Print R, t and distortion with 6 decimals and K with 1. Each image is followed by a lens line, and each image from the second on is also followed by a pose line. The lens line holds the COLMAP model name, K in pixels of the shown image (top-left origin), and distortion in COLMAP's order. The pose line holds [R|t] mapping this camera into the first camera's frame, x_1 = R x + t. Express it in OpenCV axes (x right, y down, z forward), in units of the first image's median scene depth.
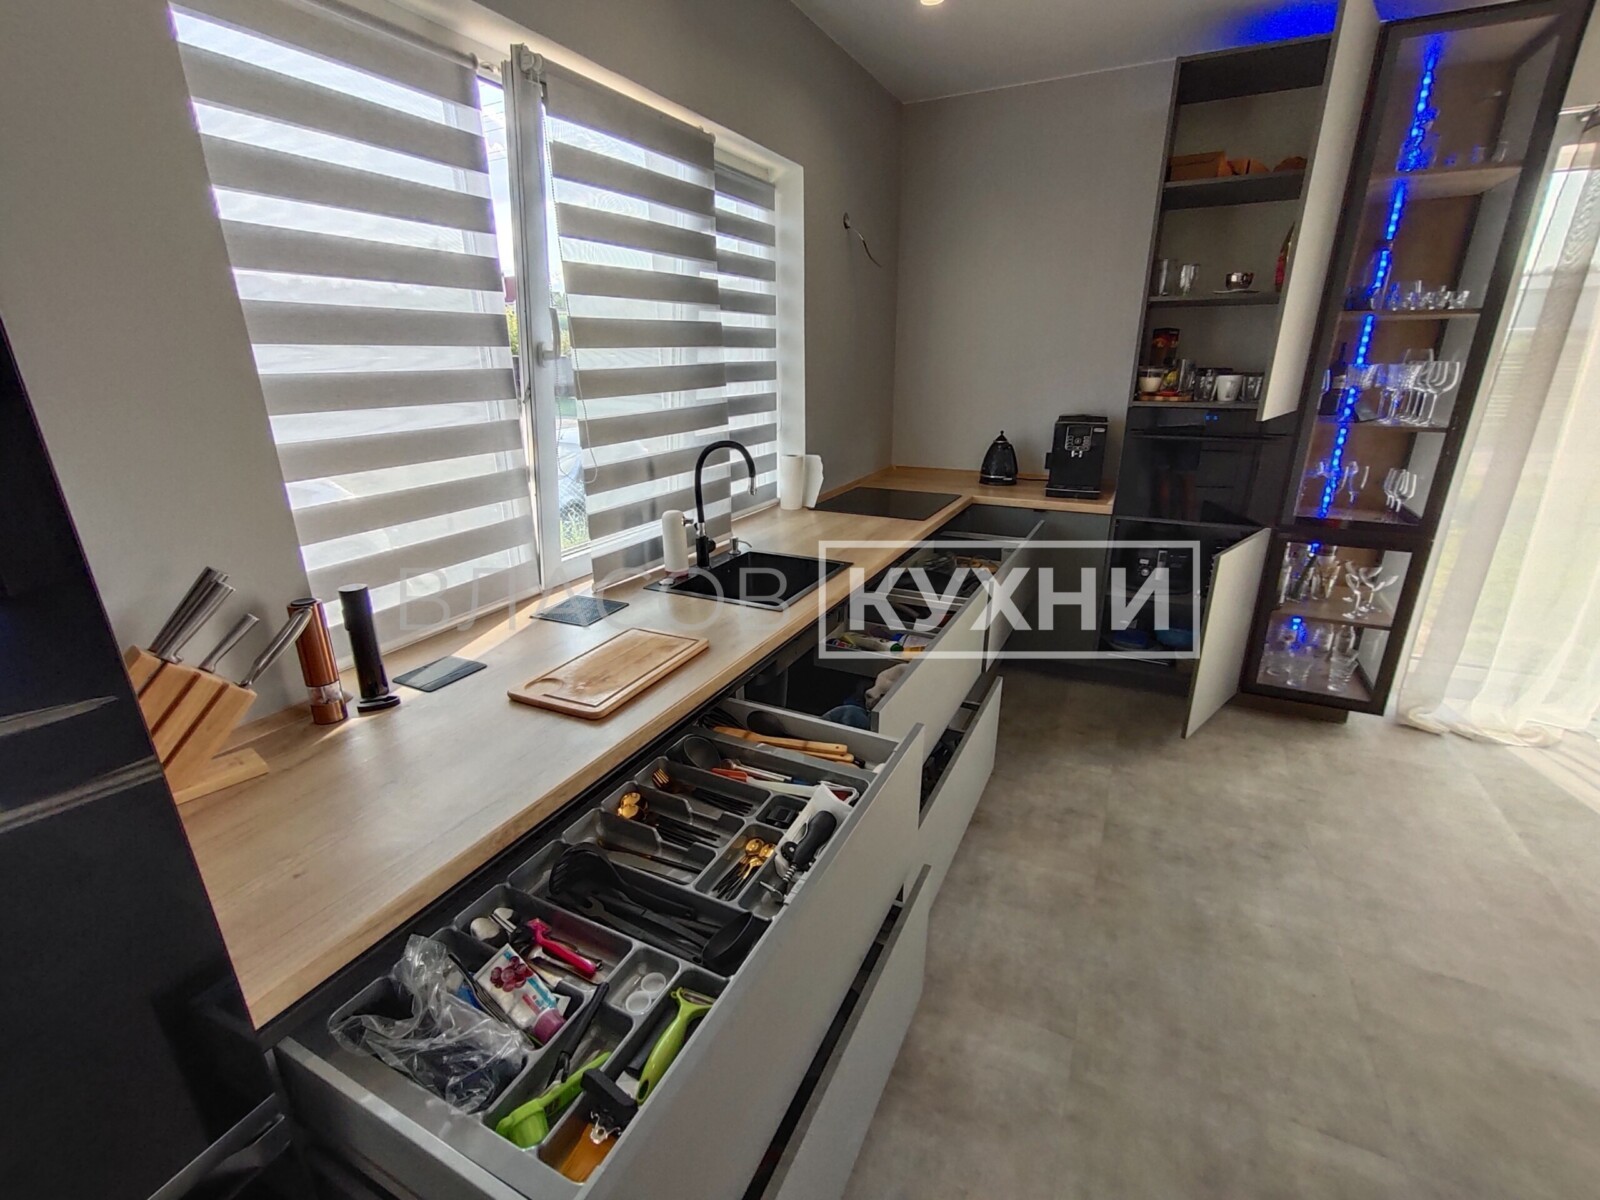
lens RADIAL K [[717.1, 0, 801.9], [0, 717.1, 602.5], [0, 0, 1]] dist [0.008872, -0.001008]
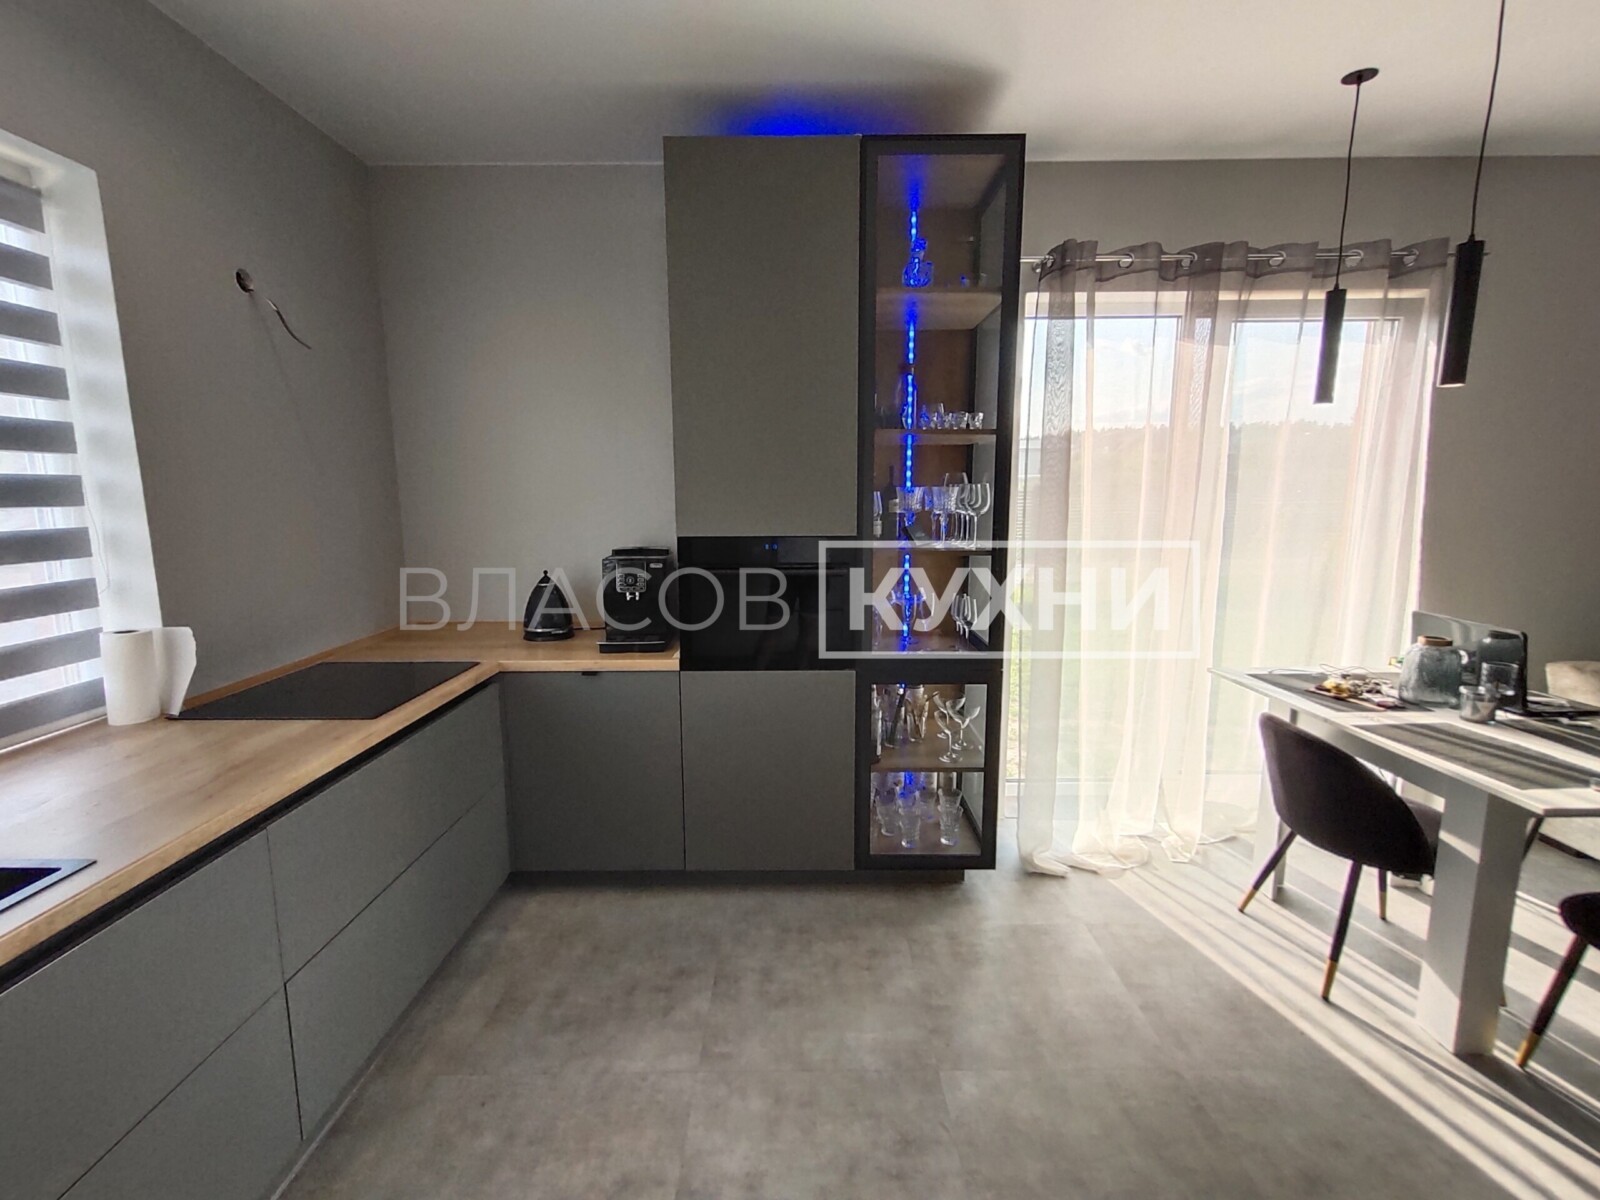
lens RADIAL K [[715.6, 0, 802.3], [0, 715.6, 600.1], [0, 0, 1]] dist [0.012362, -0.000654]
pose [[0.897884, -0.065757, 0.435293, 0.246194], [0.142850, 0.978798, -0.146797, -0.072416], [-0.416411, 0.193988, 0.888240, 0.269495]]
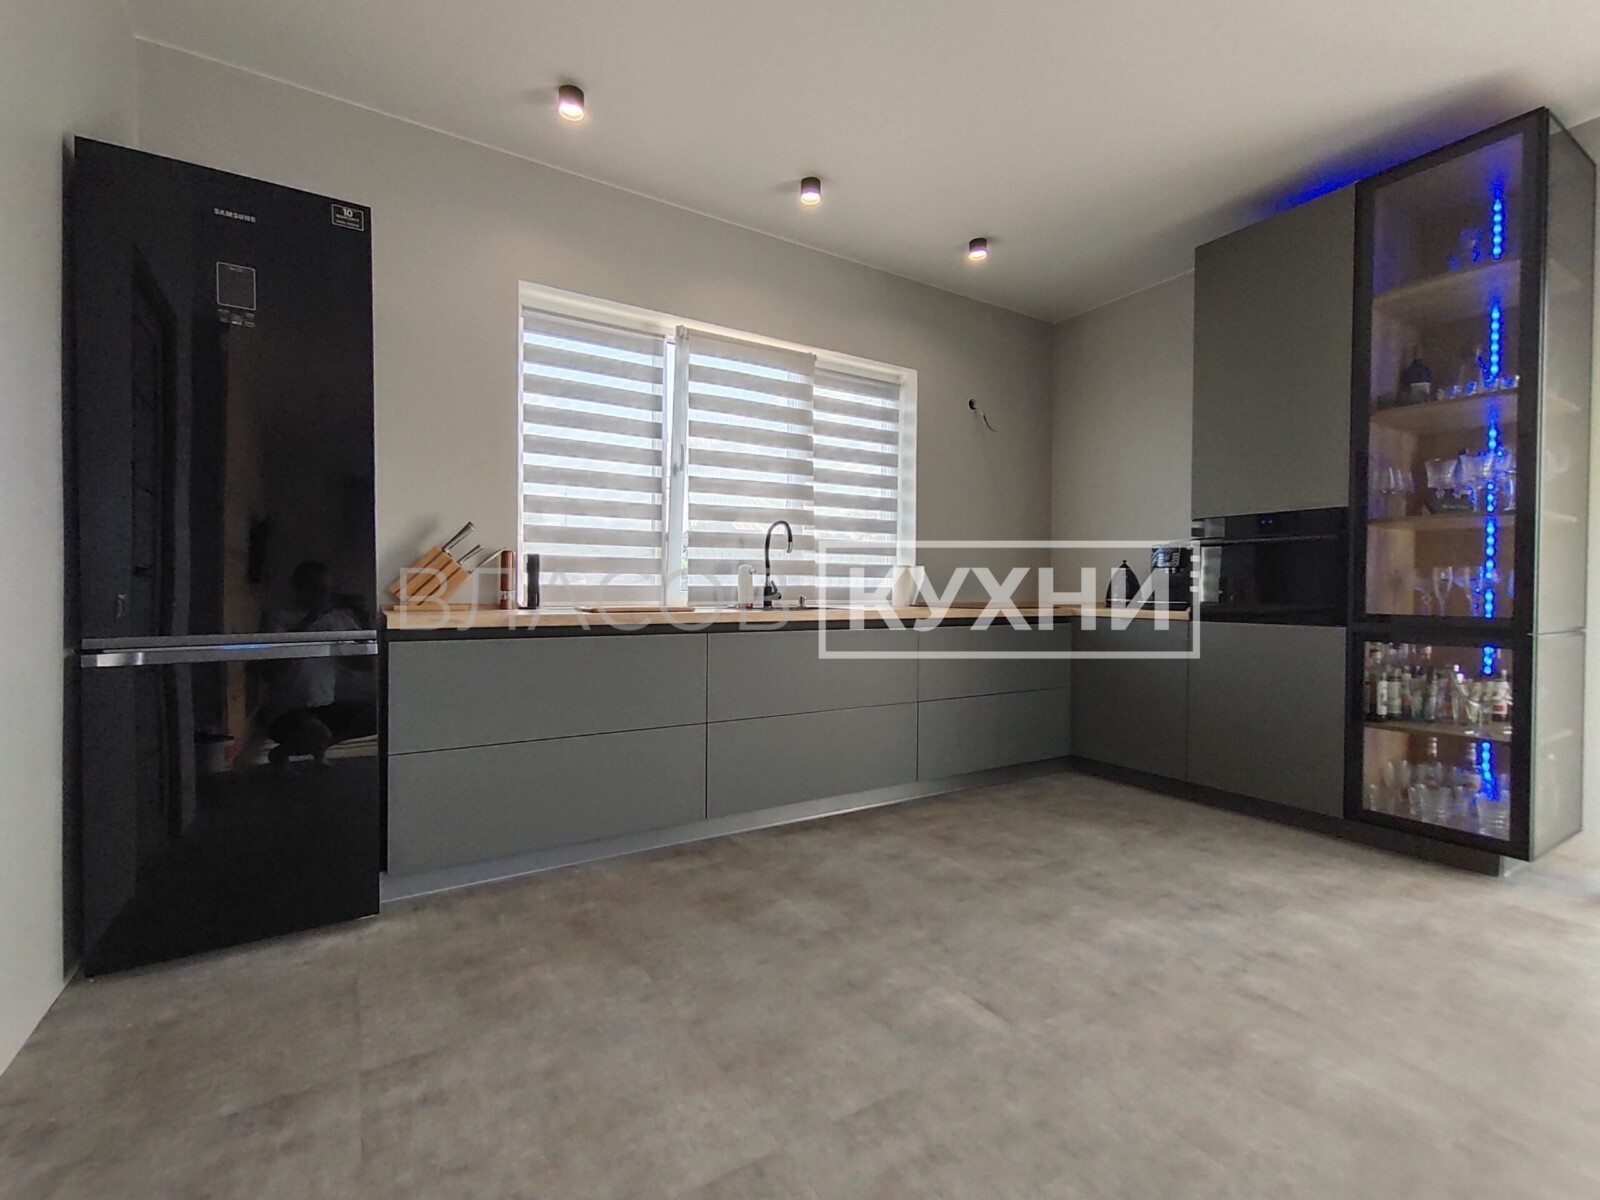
lens RADIAL K [[715.6, 0, 802.3], [0, 715.6, 600.1], [0, 0, 1]] dist [0.012362, -0.000654]
pose [[0.852305, 0.018157, -0.522730, 0.561769], [-0.182341, 0.947016, -0.264409, 0.254223], [0.490233, 0.320672, 0.810457, -0.135507]]
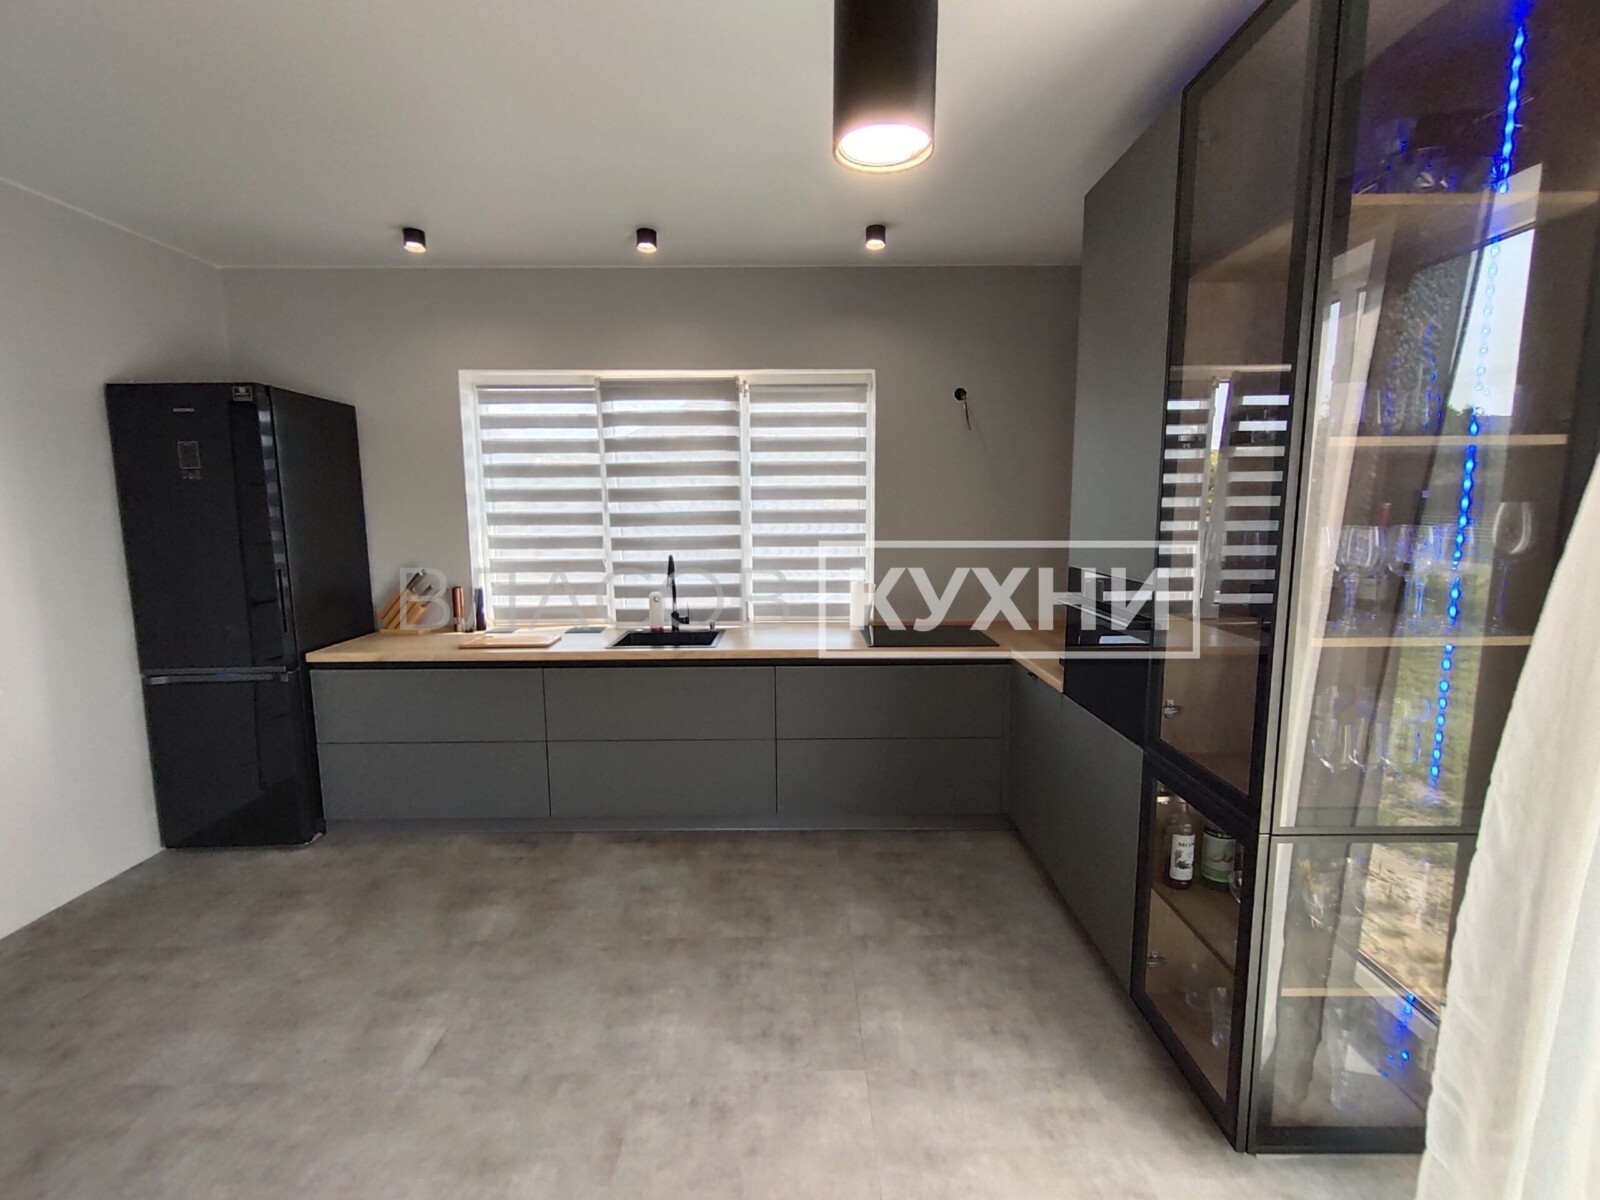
lens RADIAL K [[721.7, 0, 799.9], [0, 721.7, 596.4], [0, 0, 1]] dist [0.013670, -0.000308]
pose [[0.444616, 0.118565, -0.887839, 1.150025], [-0.288026, 0.957482, -0.016374, -0.143820], [0.848149, 0.263001, 0.459862, 0.379363]]
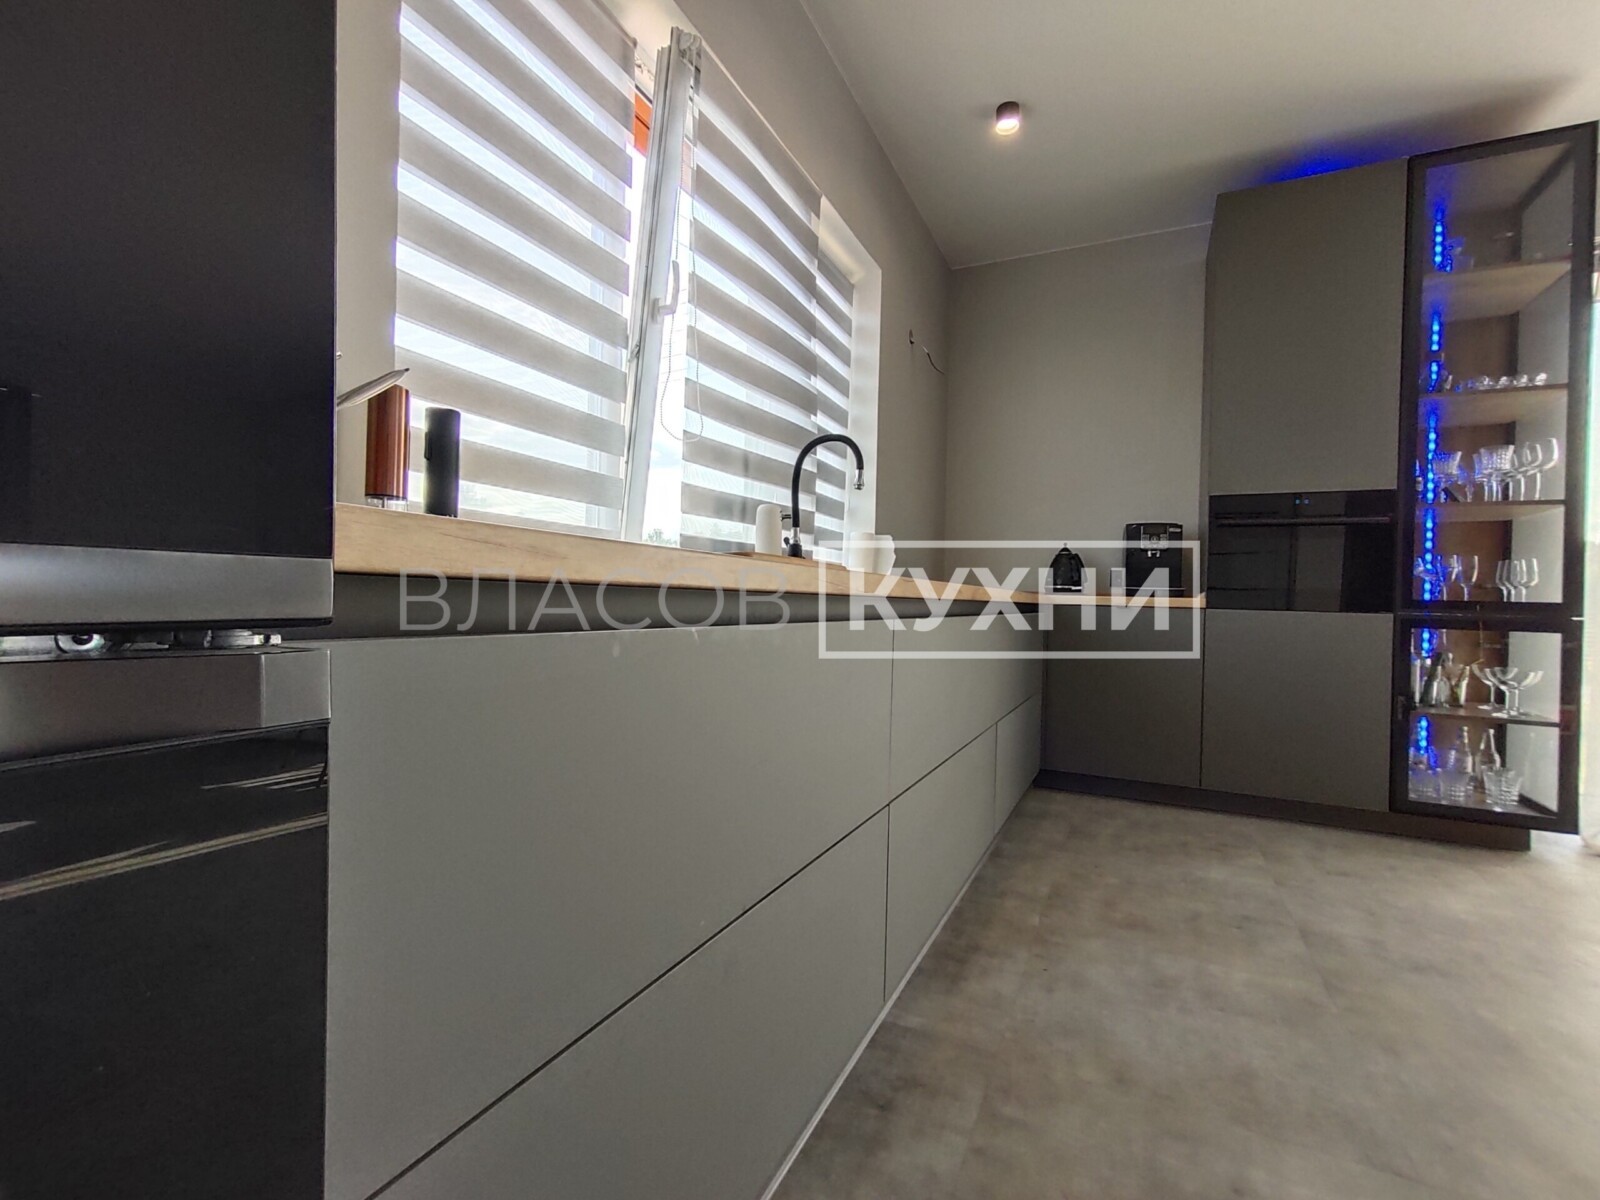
lens RADIAL K [[715.6, 0, 802.3], [0, 715.6, 600.1], [0, 0, 1]] dist [0.012362, -0.000654]
pose [[0.999421, 0.032138, 0.011154, -0.110580], [-0.026725, 0.944610, -0.327104, 0.208952], [-0.021048, 0.326617, 0.944922, 0.149078]]
